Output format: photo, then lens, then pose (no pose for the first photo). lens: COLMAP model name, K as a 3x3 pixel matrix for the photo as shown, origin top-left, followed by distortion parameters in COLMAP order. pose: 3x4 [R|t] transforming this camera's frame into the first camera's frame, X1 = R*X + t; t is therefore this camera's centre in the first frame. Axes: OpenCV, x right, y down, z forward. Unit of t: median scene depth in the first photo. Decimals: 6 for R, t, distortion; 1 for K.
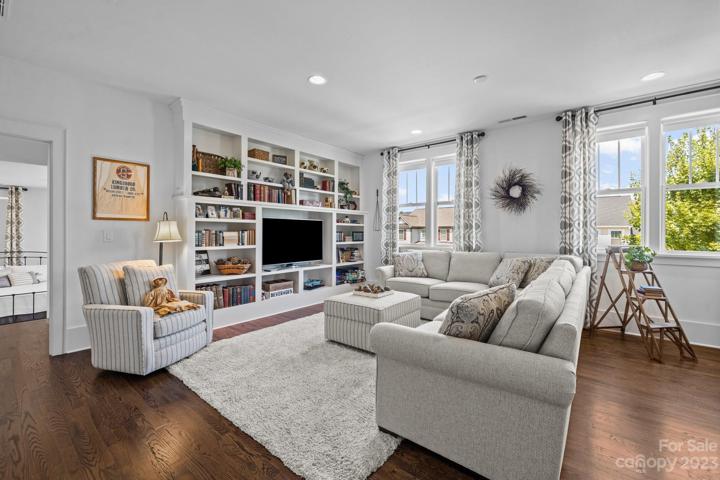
lens RADIAL K [[296.8, 0, 351.4], [0, 296.8, 234.0], [0, 0, 1]] dist [-0.000123, -0.000077]
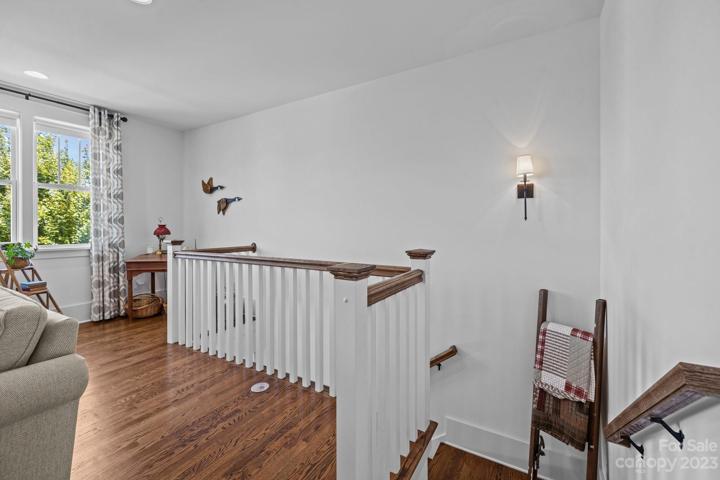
lens RADIAL K [[296.8, 0, 351.4], [0, 296.8, 234.0], [0, 0, 1]] dist [-0.000123, -0.000077]
pose [[-0.158556, -0.007534, 0.987321, -0.150533], [0.001785, 0.999967, 0.007917, 0.009028], [-0.987348, 0.003018, -0.158537, 0.093966]]
